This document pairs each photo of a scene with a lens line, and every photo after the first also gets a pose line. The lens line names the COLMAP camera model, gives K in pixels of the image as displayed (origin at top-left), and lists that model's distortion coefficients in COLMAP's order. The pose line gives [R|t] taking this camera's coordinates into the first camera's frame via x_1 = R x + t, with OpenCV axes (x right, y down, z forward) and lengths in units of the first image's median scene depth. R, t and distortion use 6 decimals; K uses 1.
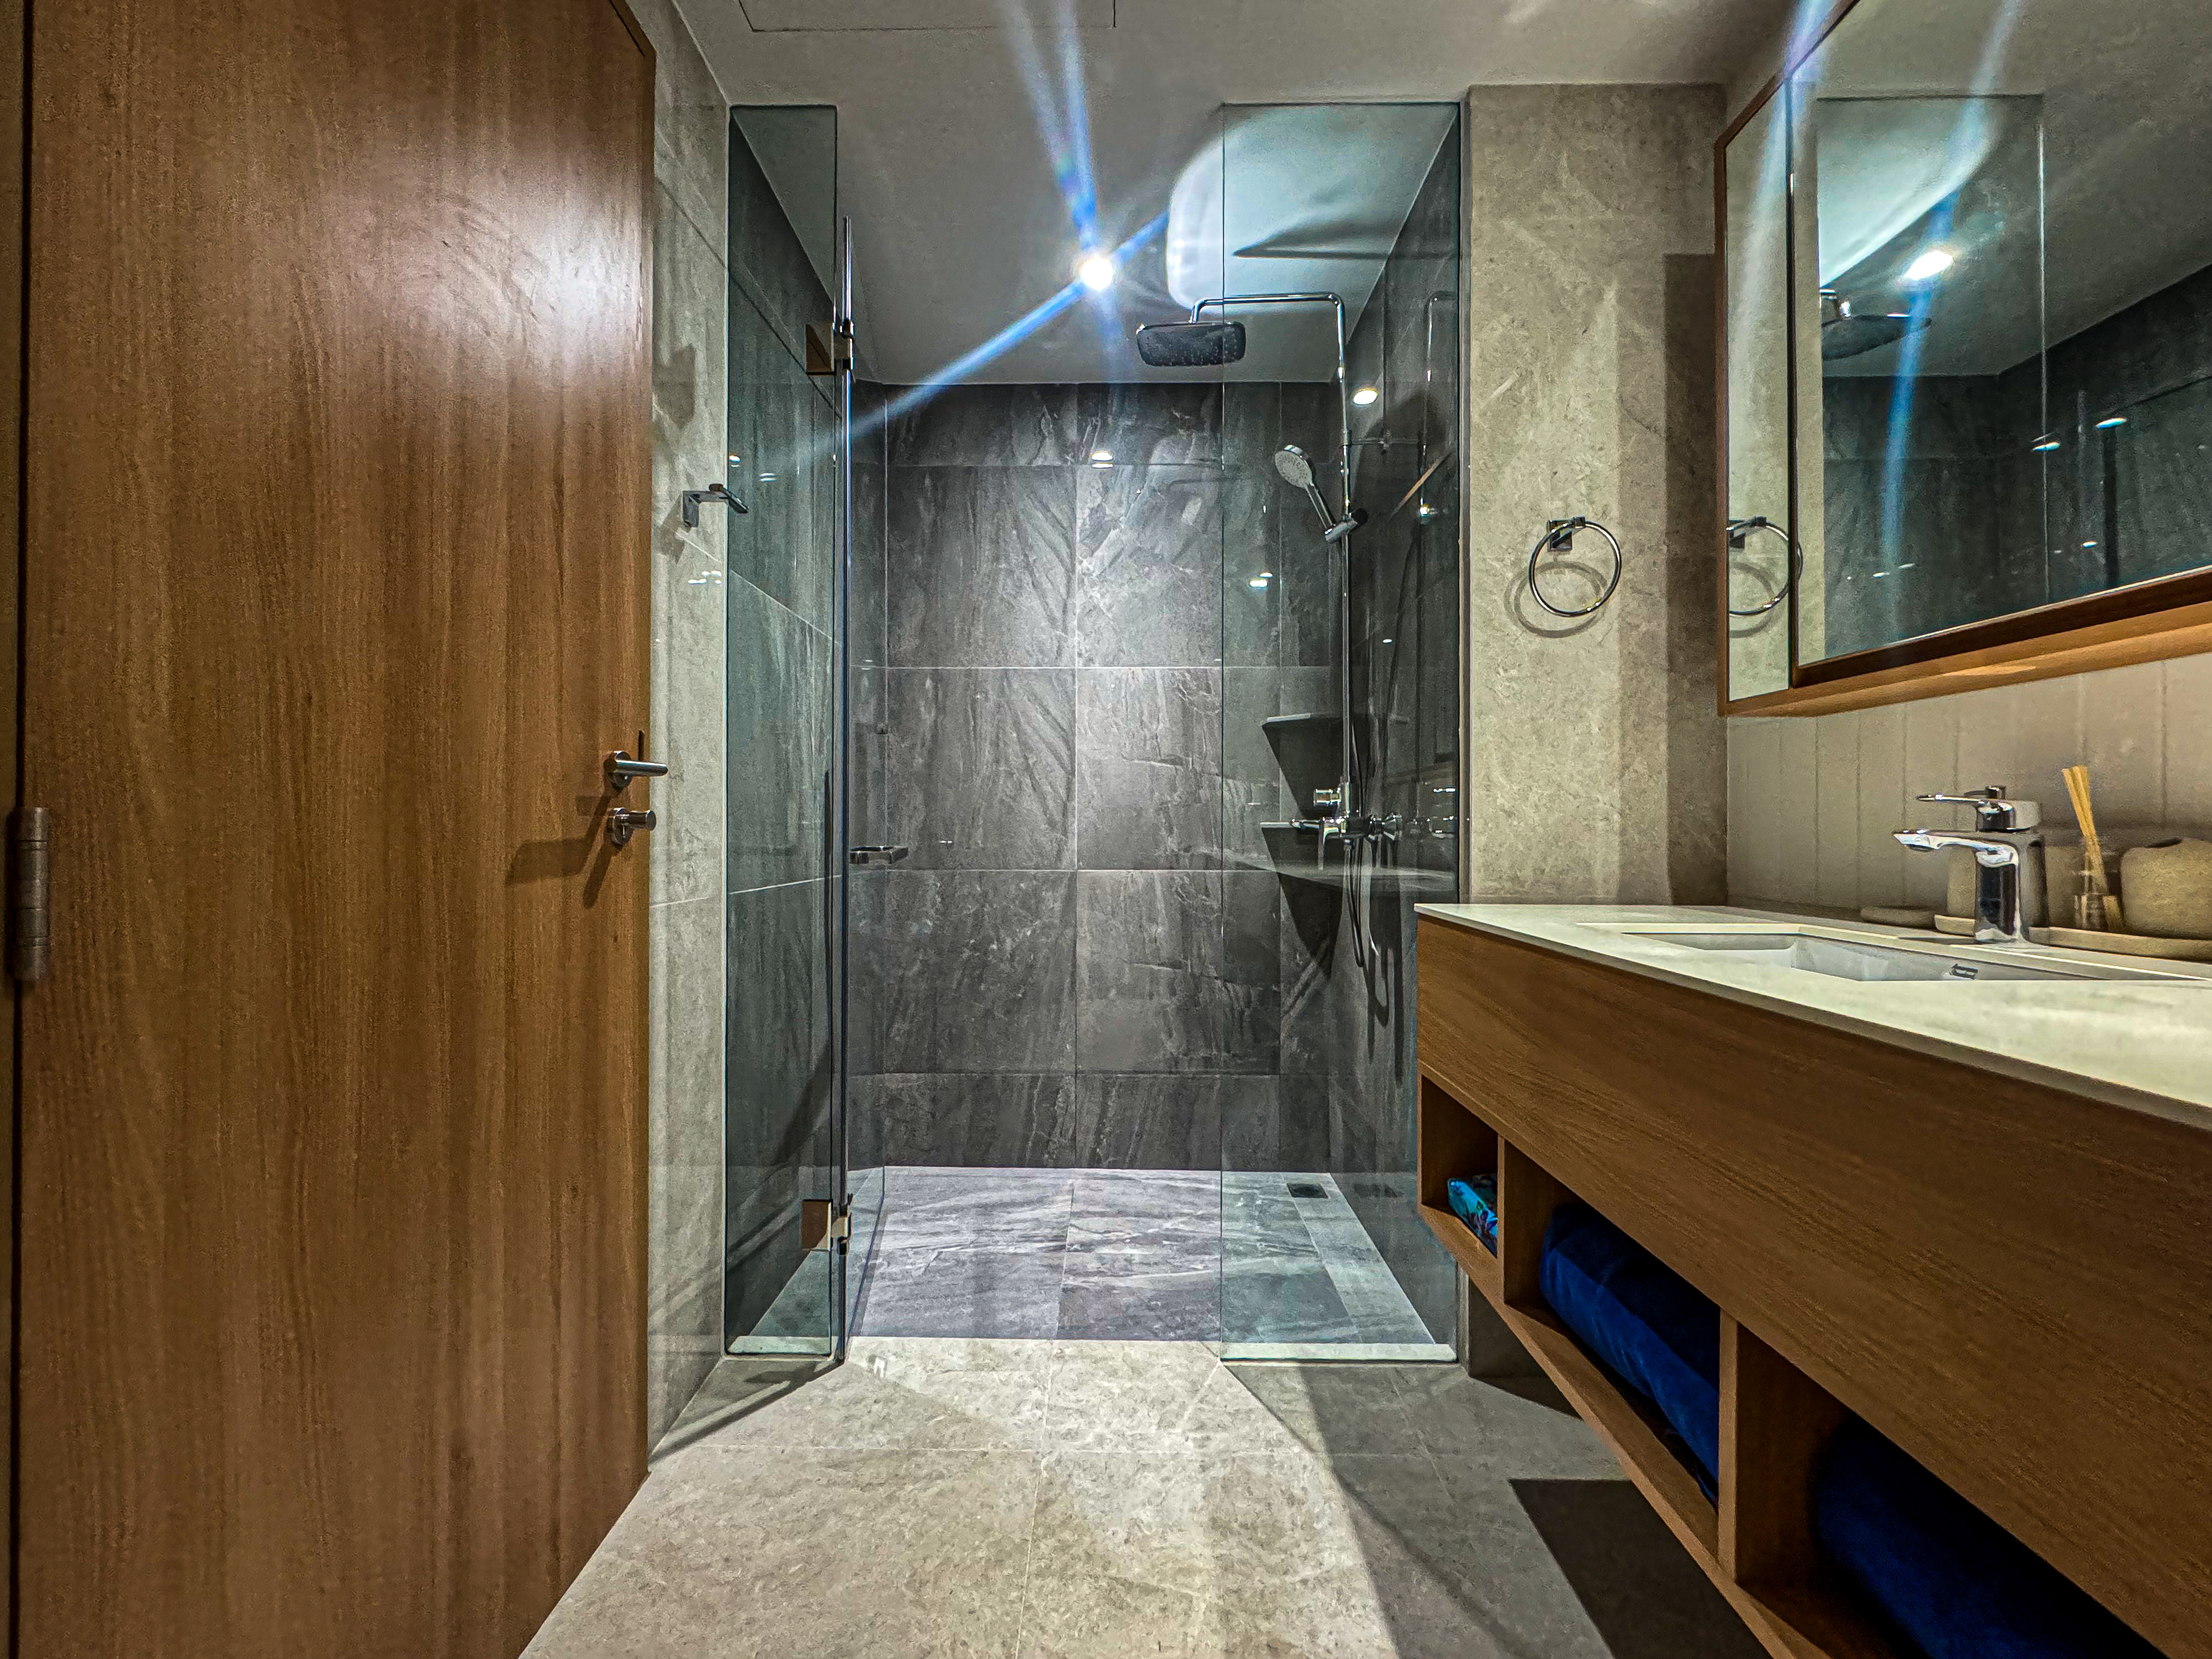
lens RADIAL K [[883.7, 0, 1102.0], [0, 883.7, 832.7], [0, 0, 1]] dist [-0.003011, 0.000713]
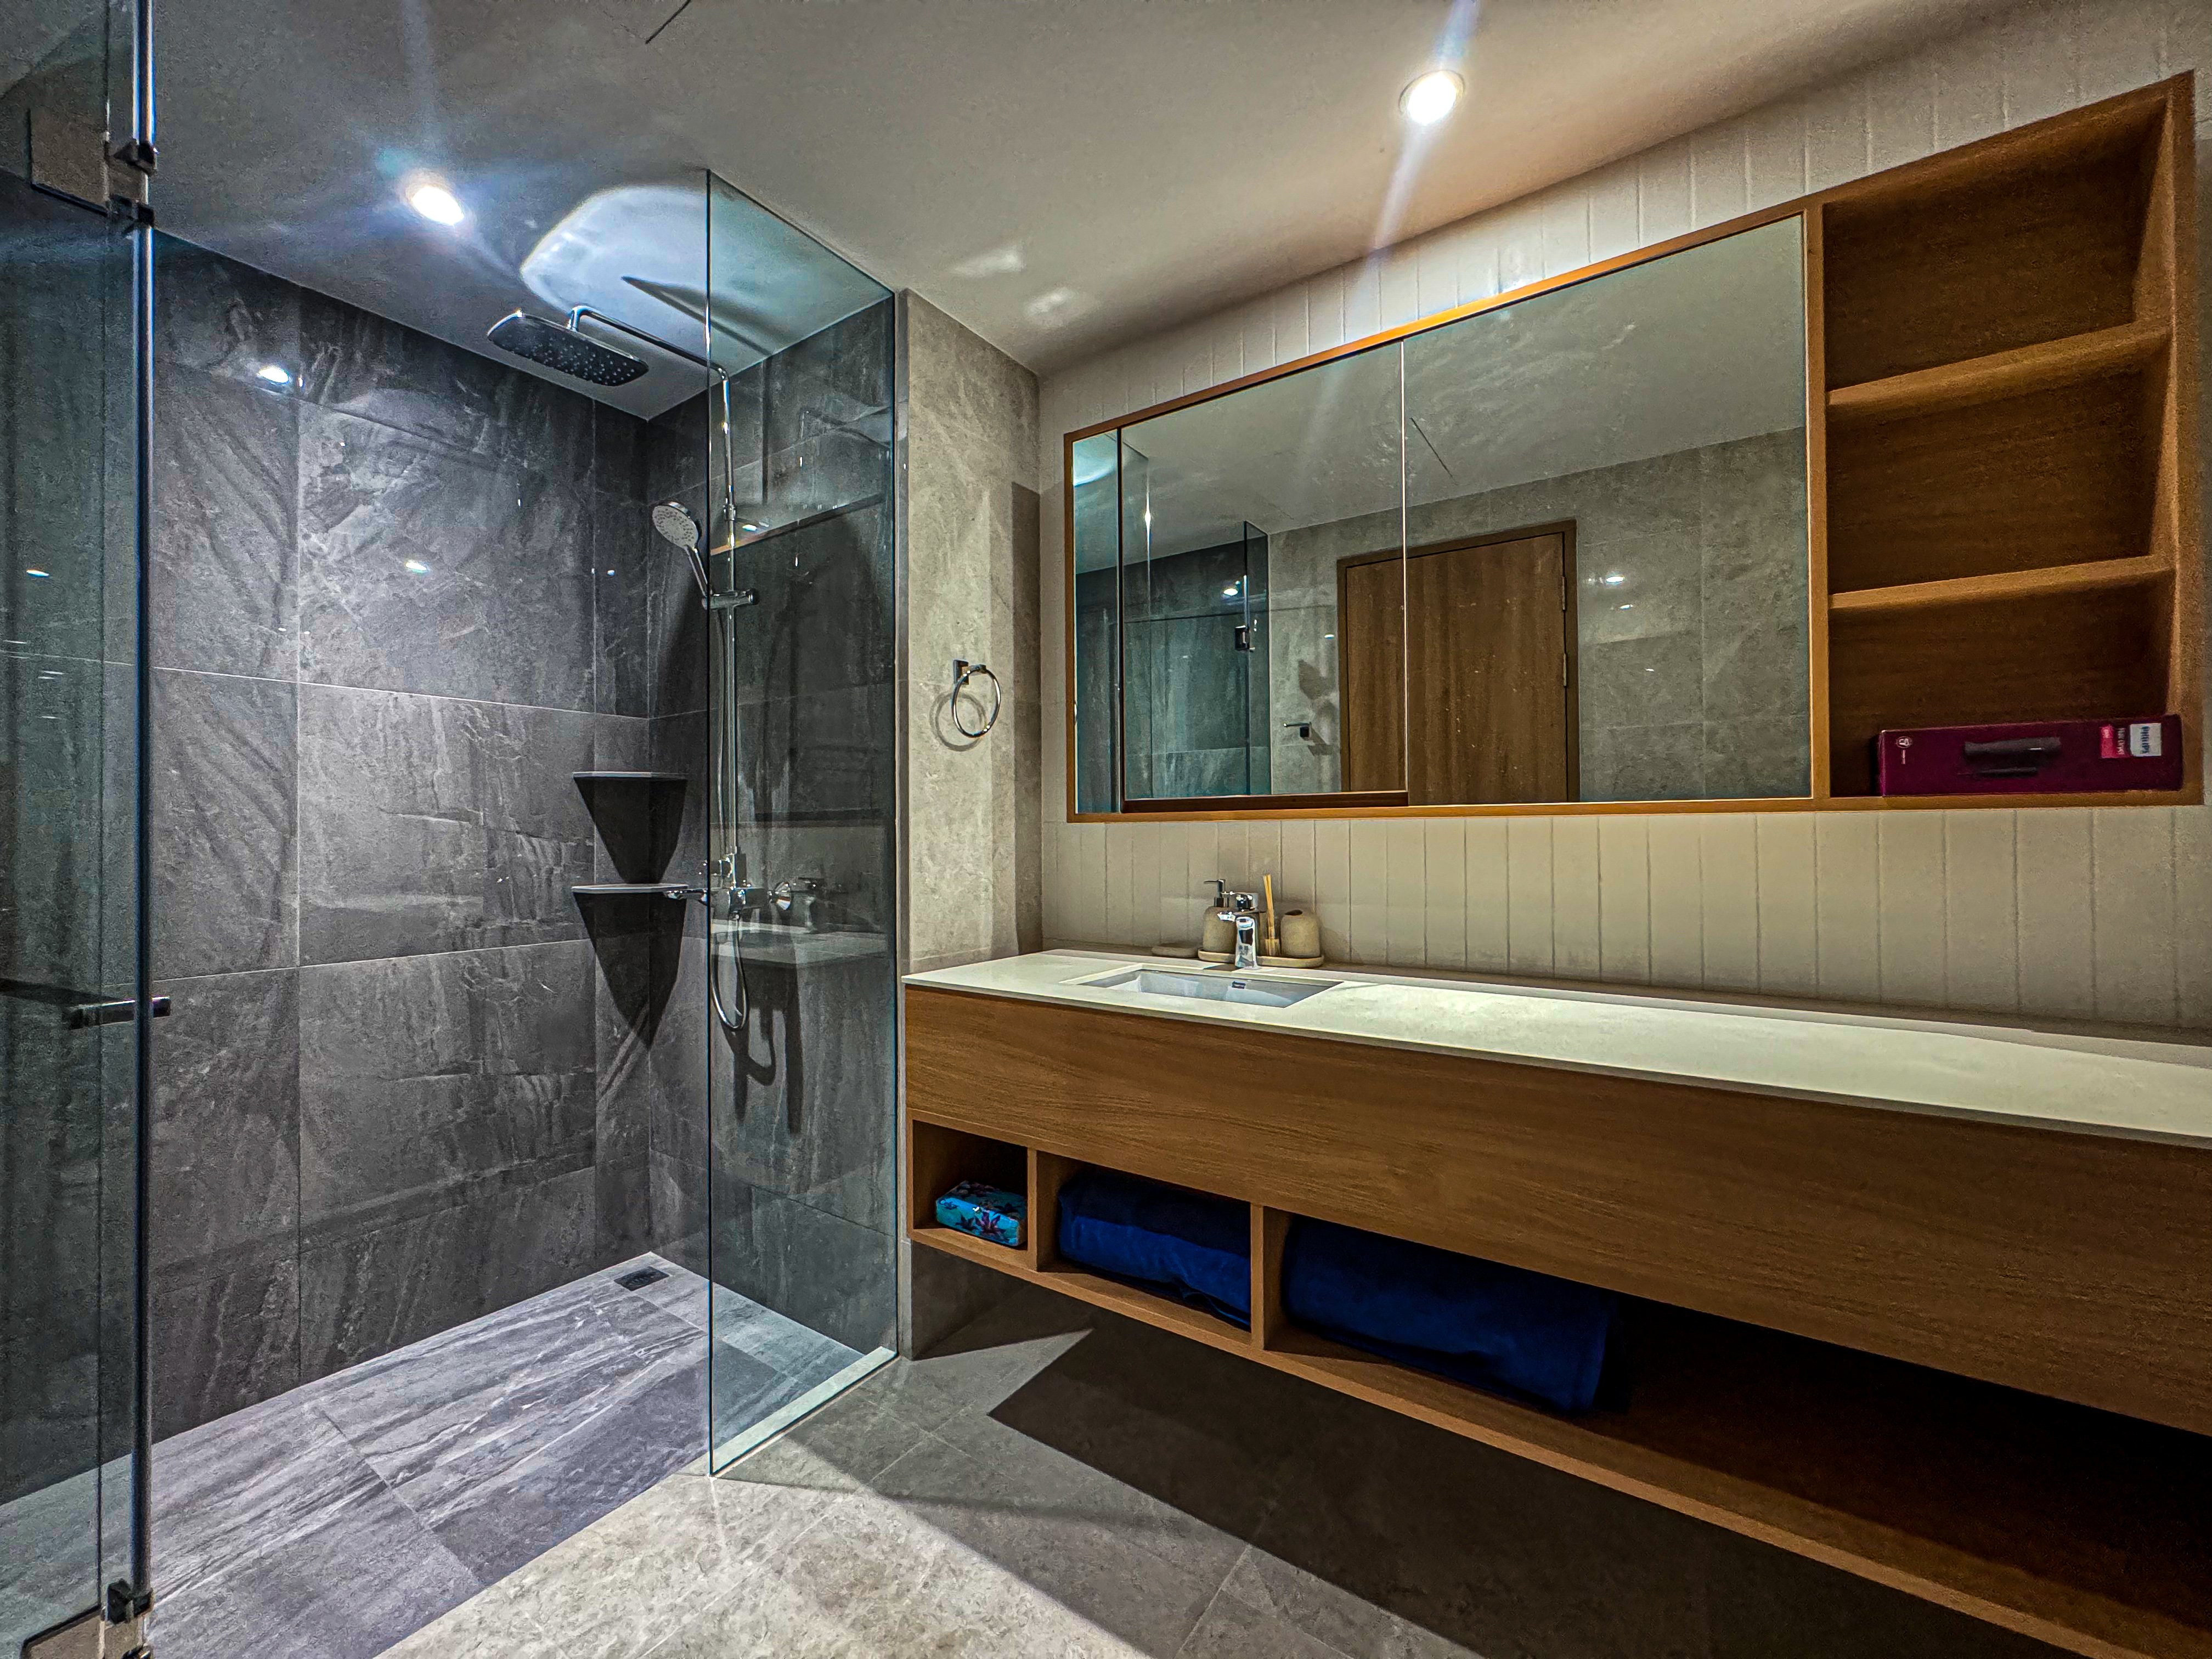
lens RADIAL K [[883.7, 0, 1102.1], [0, 883.7, 835.4], [0, 0, 1]] dist [-0.003011, 0.000713]
pose [[0.556974, -0.005837, 0.830510, -0.331650], [0.009789, 0.999952, 0.000463, -0.073817], [-0.830473, 0.007872, 0.557004, 0.085822]]
